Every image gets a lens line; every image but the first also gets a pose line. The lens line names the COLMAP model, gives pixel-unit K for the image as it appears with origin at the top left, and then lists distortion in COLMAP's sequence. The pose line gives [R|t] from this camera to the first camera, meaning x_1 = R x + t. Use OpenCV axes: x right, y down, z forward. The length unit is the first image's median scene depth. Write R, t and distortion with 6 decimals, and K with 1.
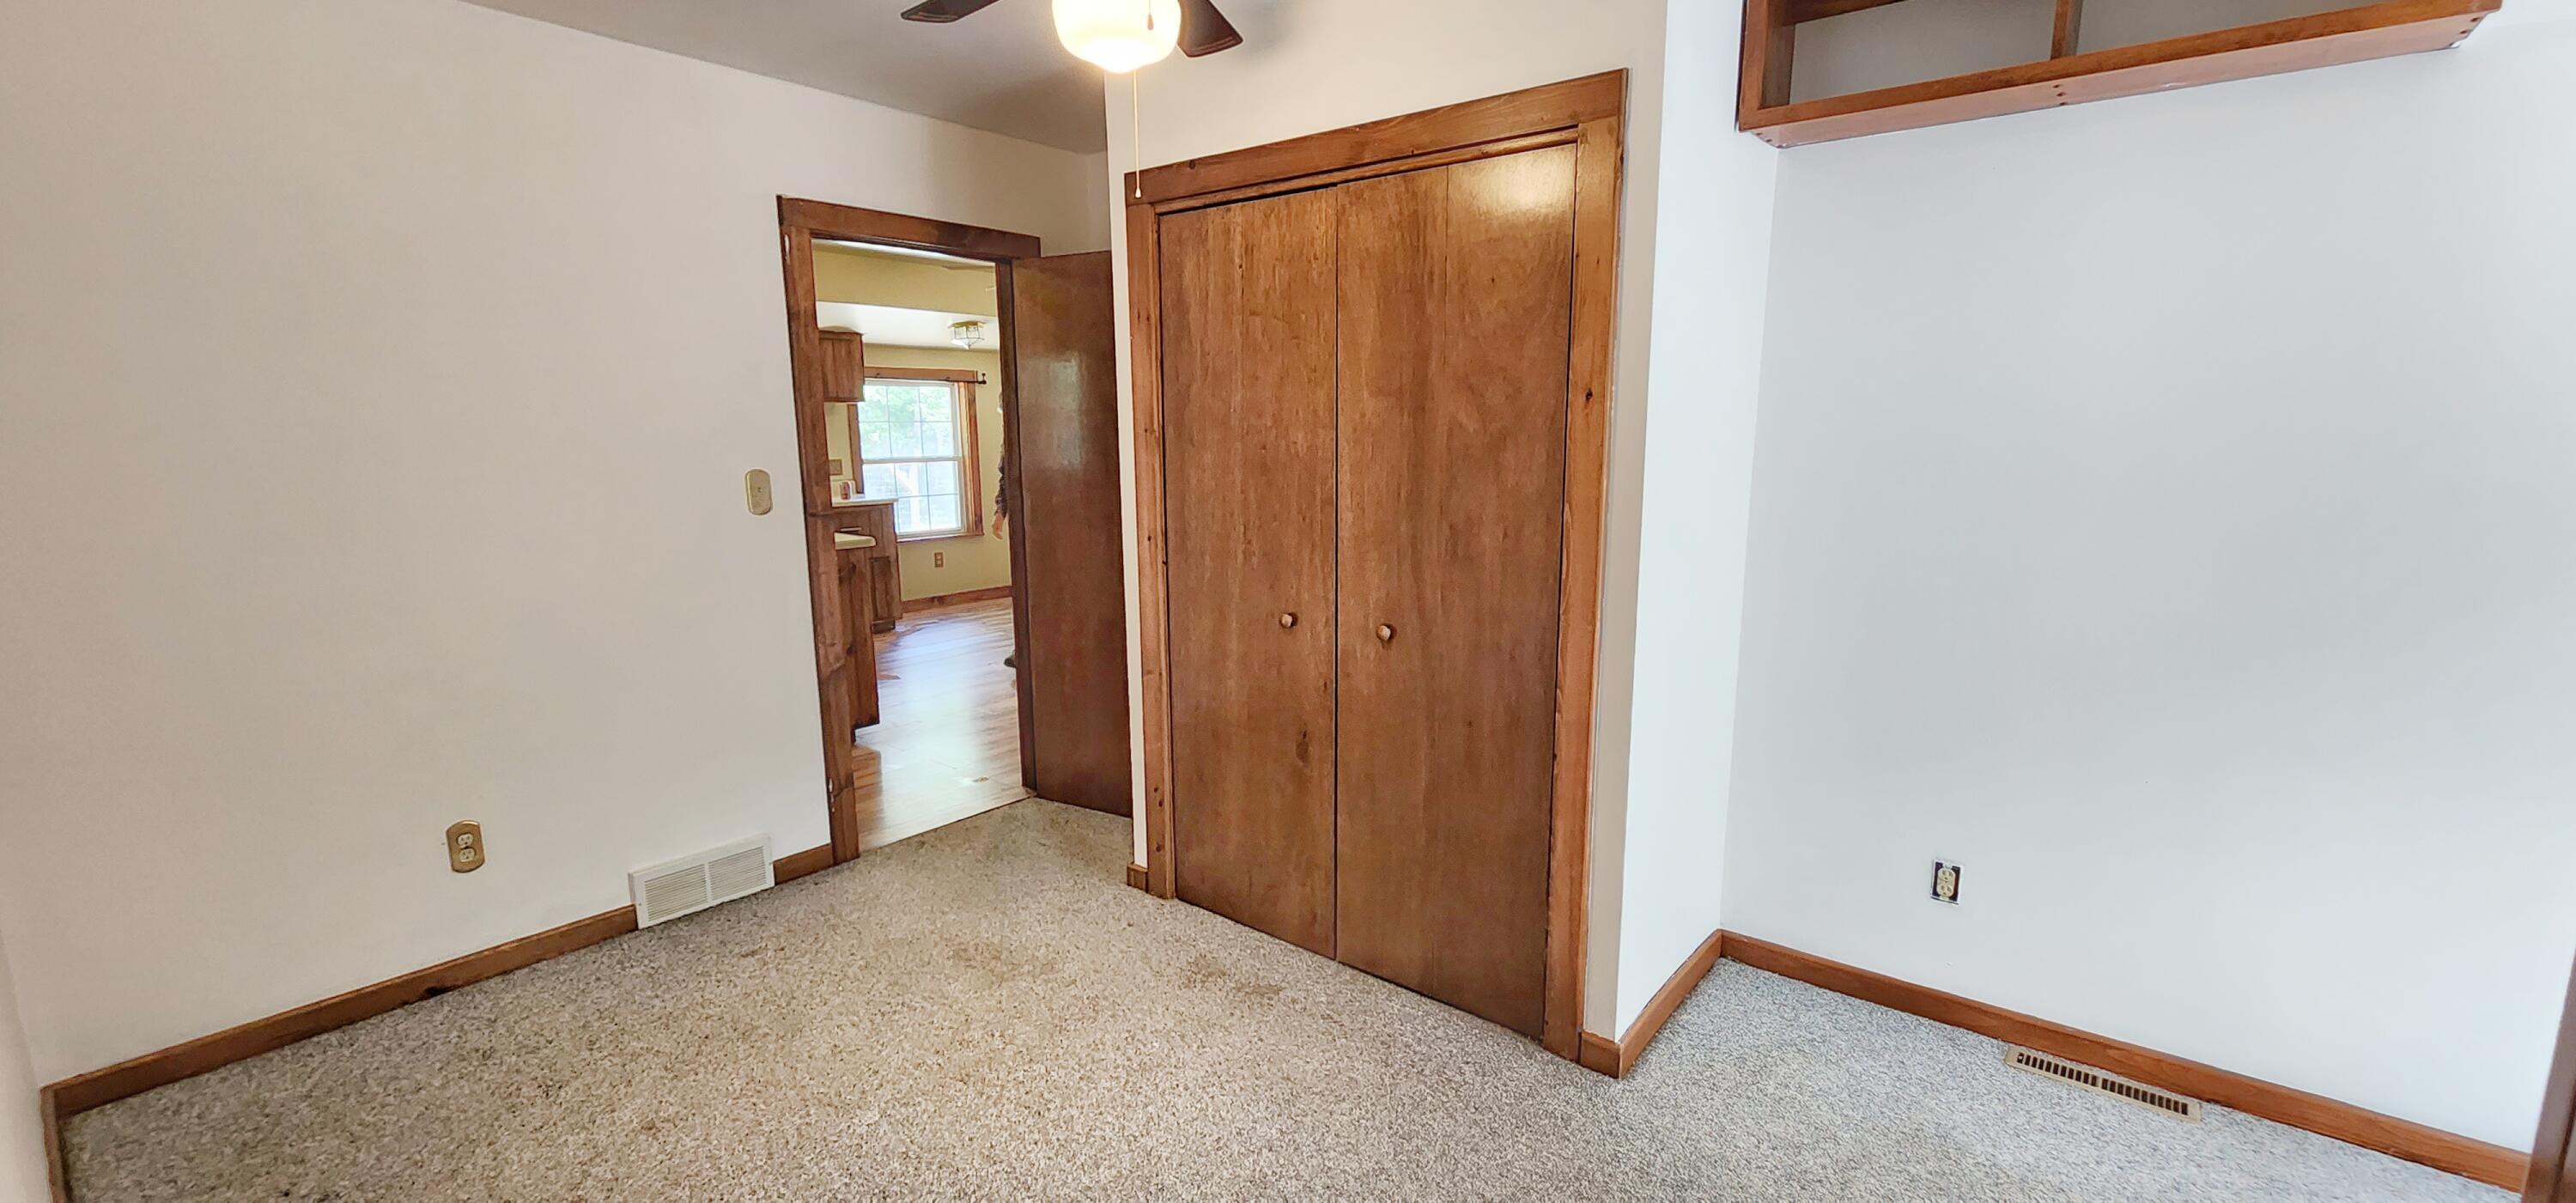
lens RADIAL K [[1049.2, 0, 1322.8], [0, 1049.2, 610.2], [0, 0, 1]] dist [0.000617, 0.000096]
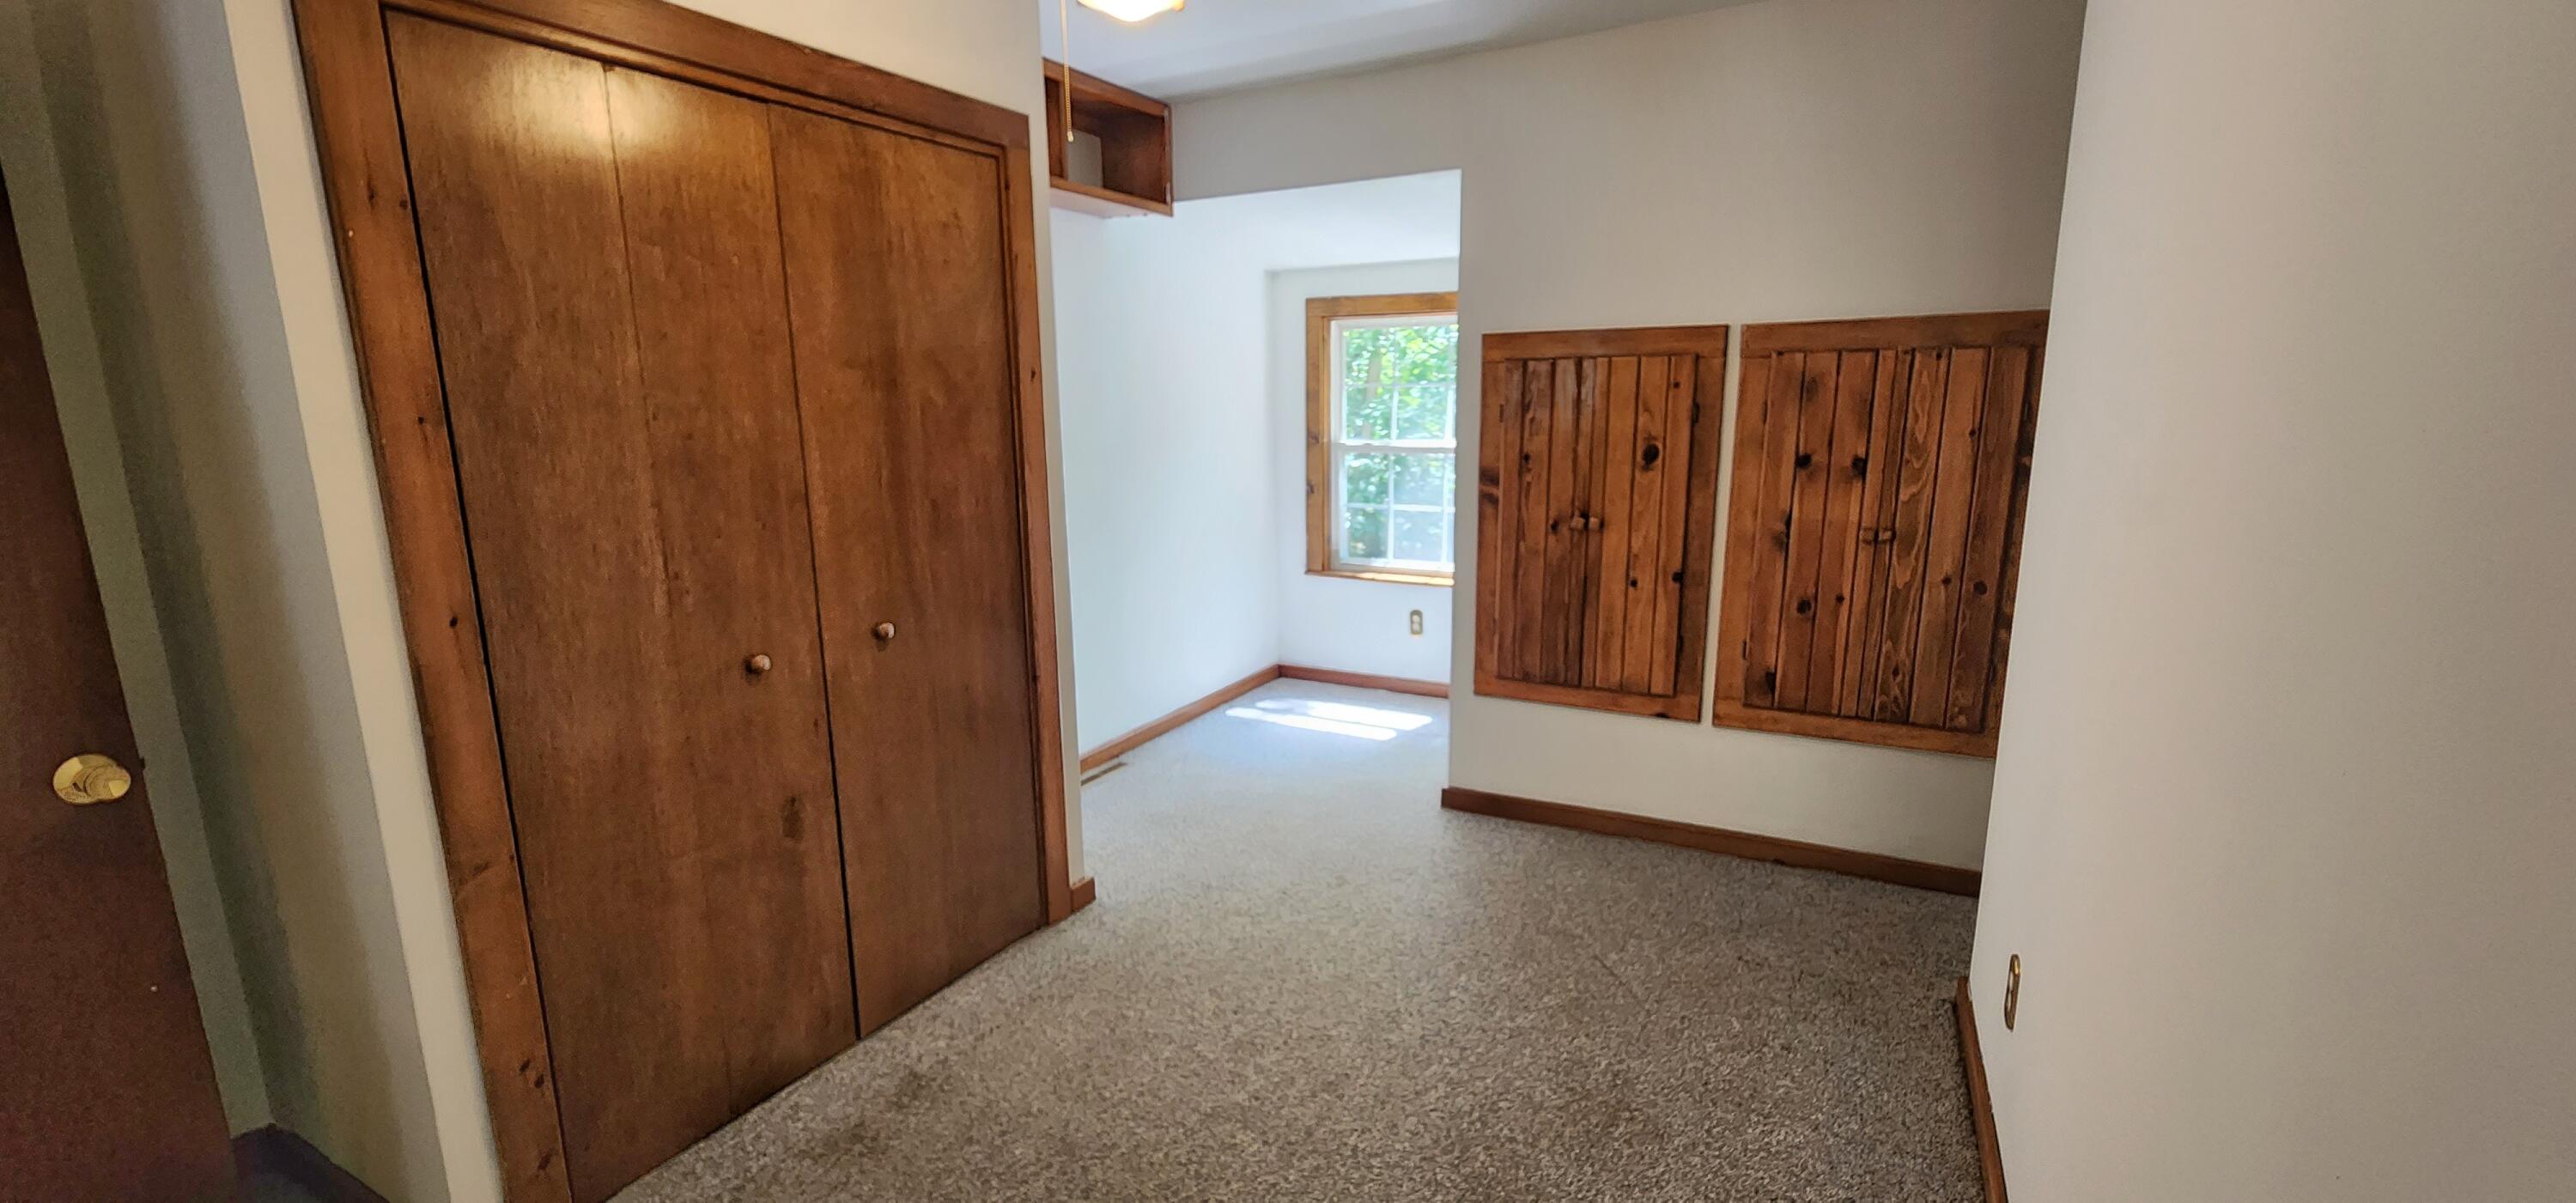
lens RADIAL K [[1060.6, 0, 1294.0], [0, 1060.6, 615.1], [0, 0, 1]] dist [-0.000145, 0.000279]
pose [[-0.164865, -0.200000, 0.965826, -0.875708], [0.186940, 0.955140, 0.229698, -0.135218], [-0.968438, 0.218421, -0.120081, 0.757967]]
